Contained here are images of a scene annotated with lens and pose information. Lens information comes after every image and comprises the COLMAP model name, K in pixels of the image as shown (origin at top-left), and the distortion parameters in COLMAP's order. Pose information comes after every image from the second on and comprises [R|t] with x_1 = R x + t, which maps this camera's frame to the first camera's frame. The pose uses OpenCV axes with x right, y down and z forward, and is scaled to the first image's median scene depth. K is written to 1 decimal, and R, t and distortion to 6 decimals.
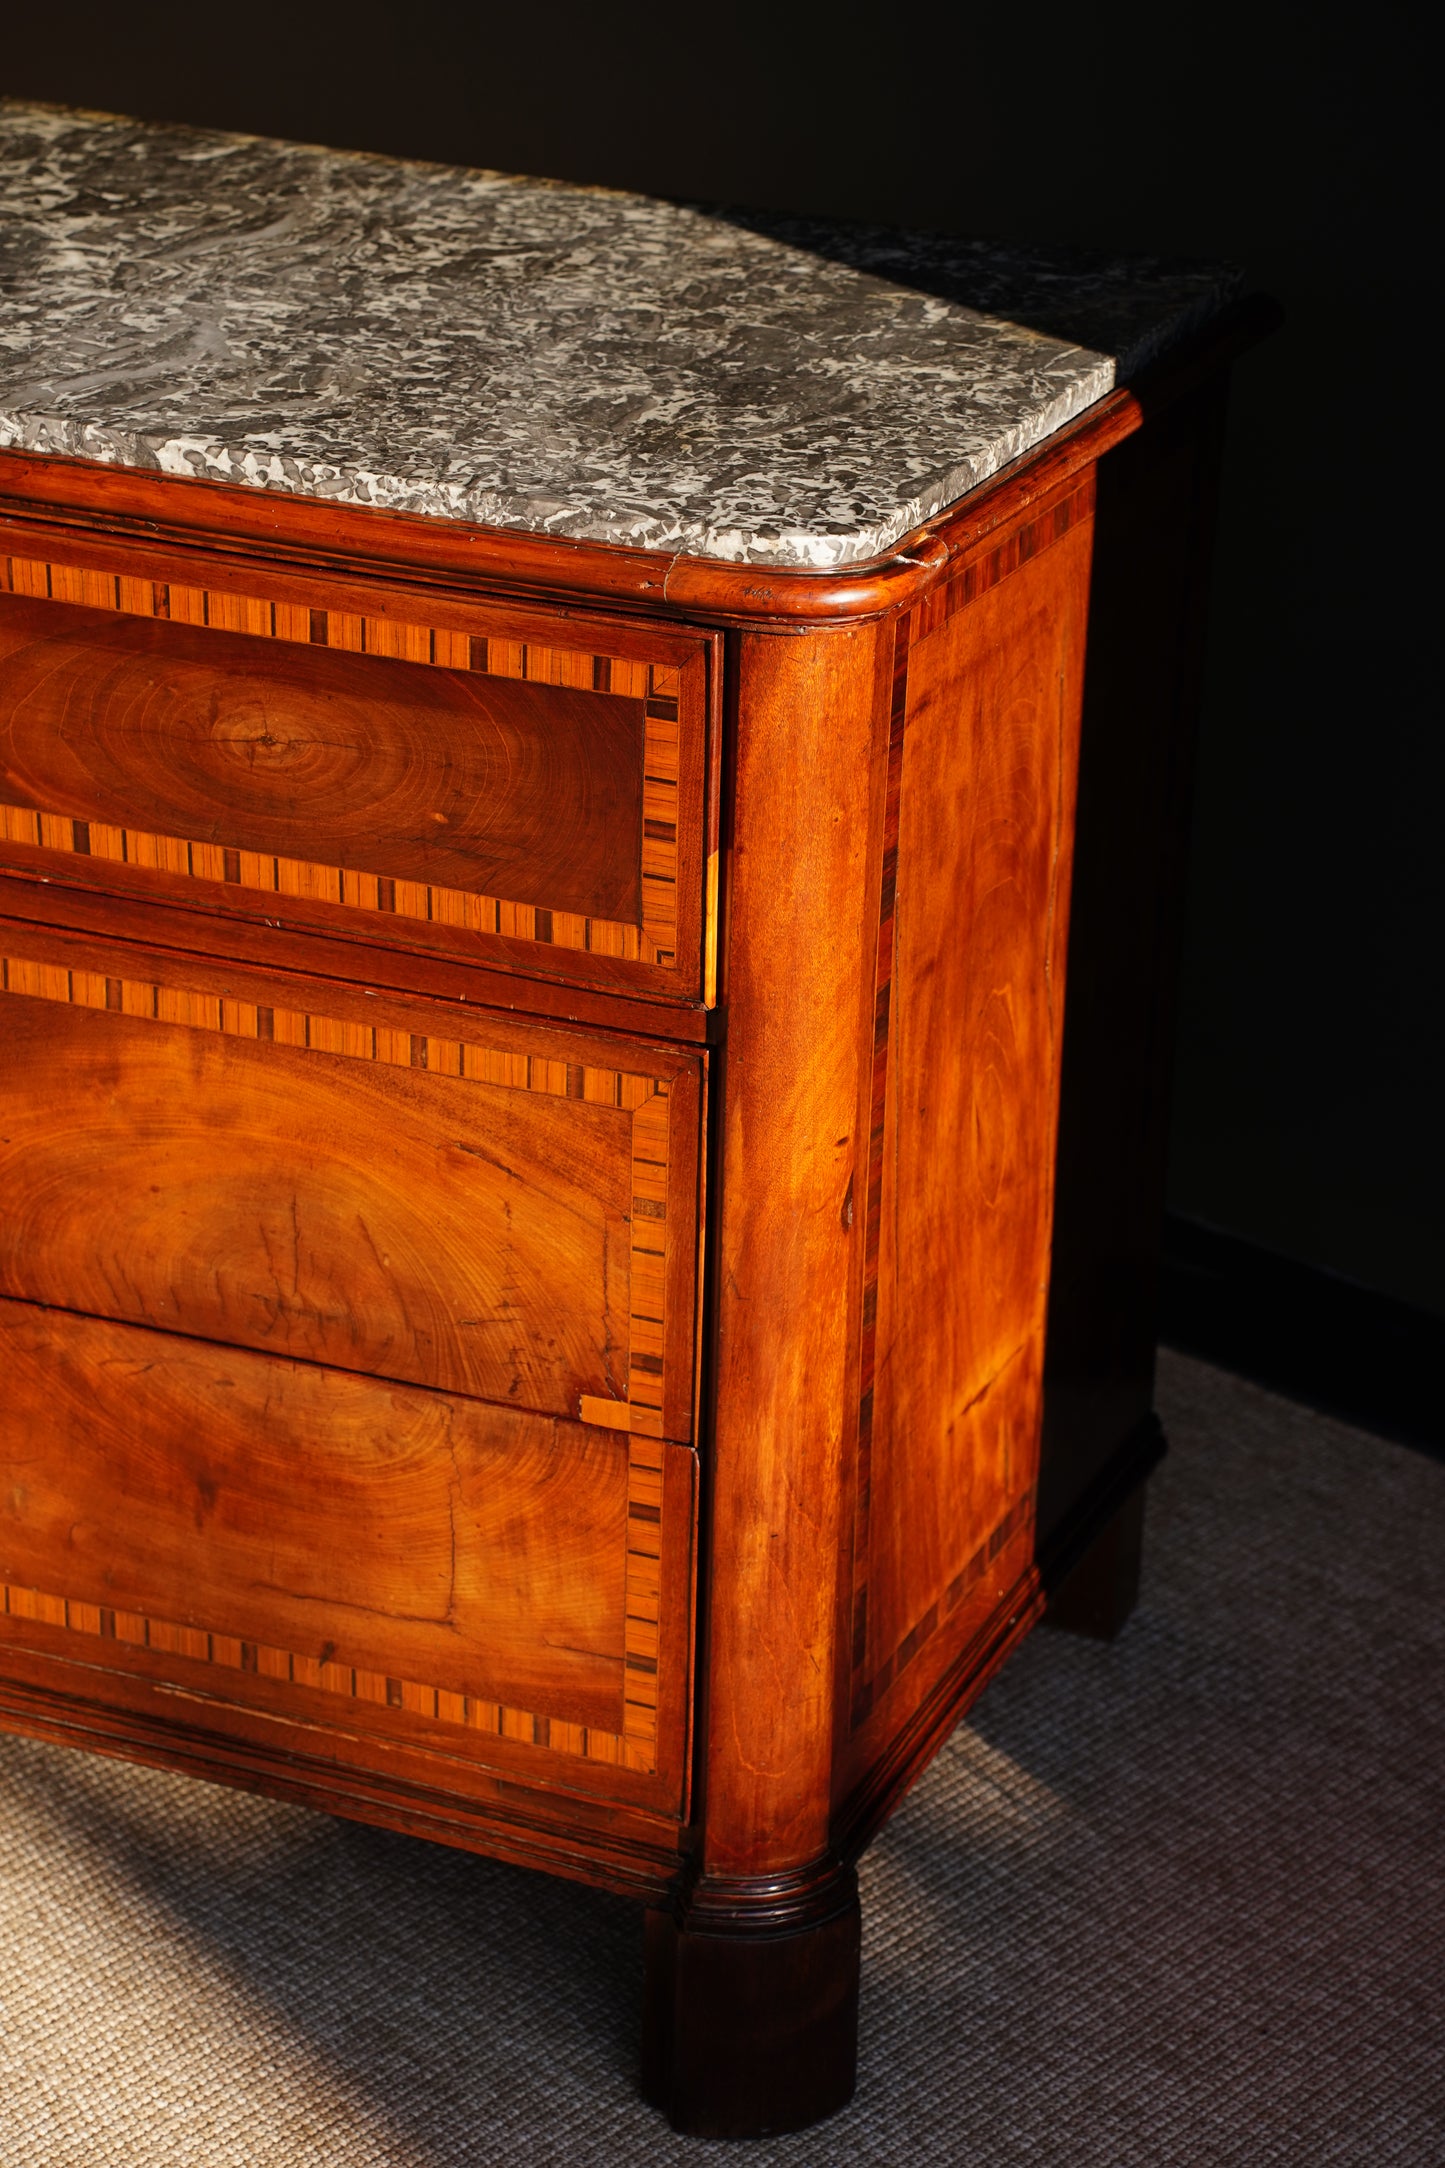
lens RADIAL K [[4337.7, 0, 719.7], [0, 4337.7, 1086.9], [0, 0, 1]] dist [0.545620, 0.000000]
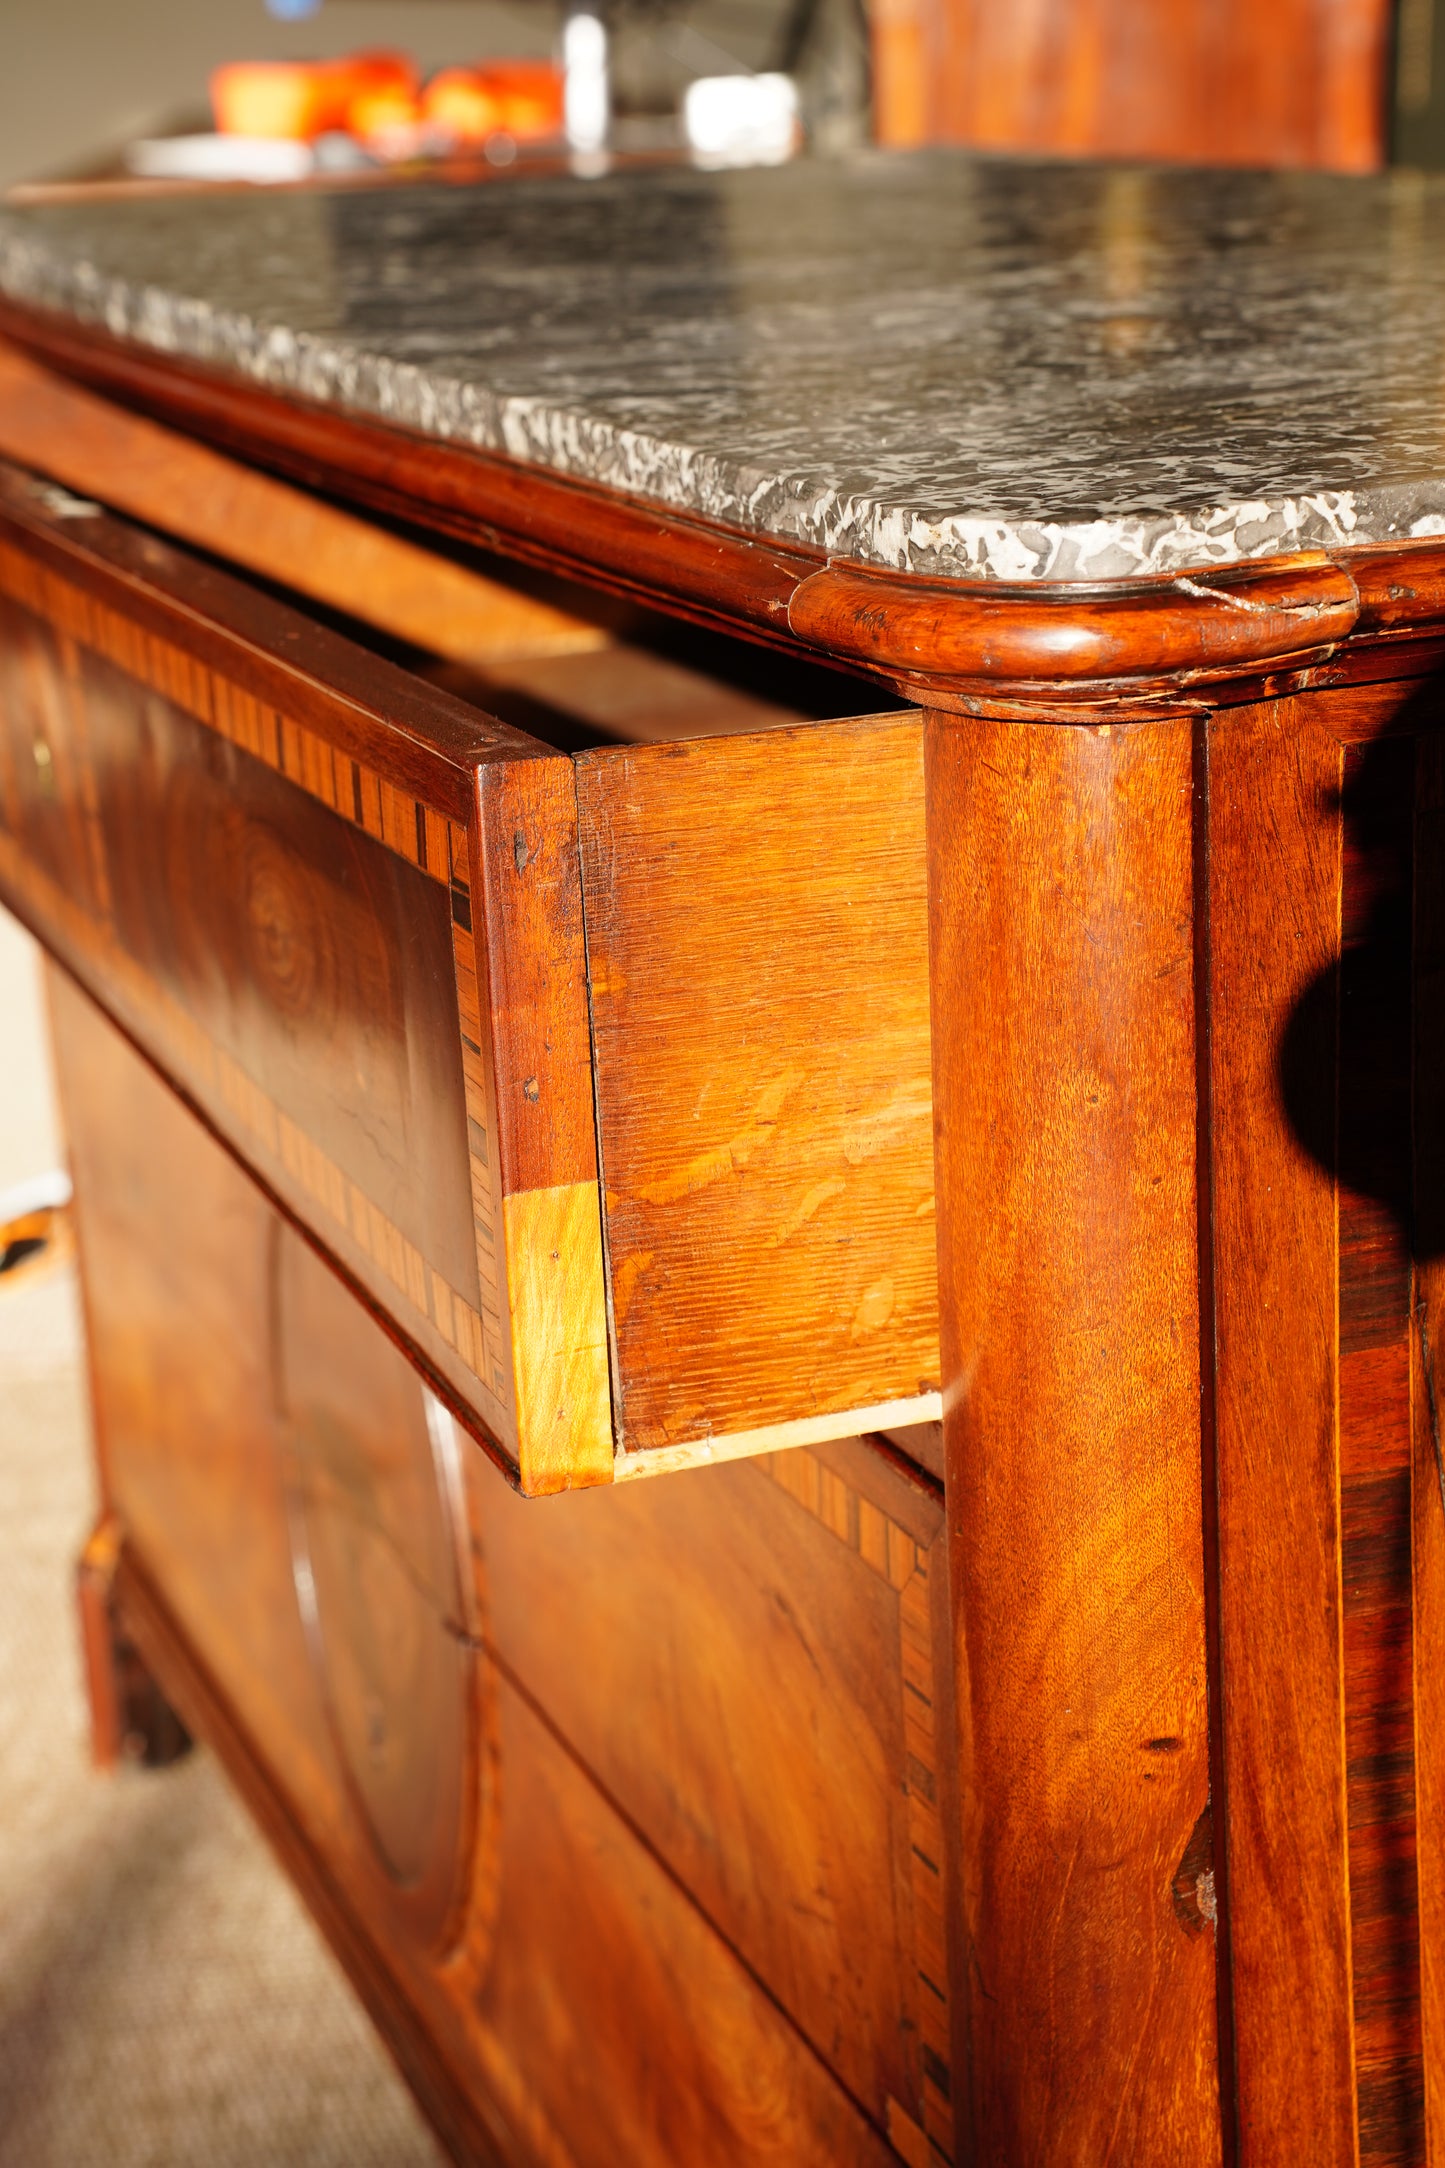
lens RADIAL K [[3879.0, 0, 724.5], [0, 3879.0, 1090.1], [0, 0, 1]] dist [0.402010, 0.000000]
pose [[0.714413, 0.140886, -0.685394, 0.288356], [-0.219769, 0.975132, -0.028631, -0.036727], [0.664316, 0.171083, 0.727609, 0.589230]]
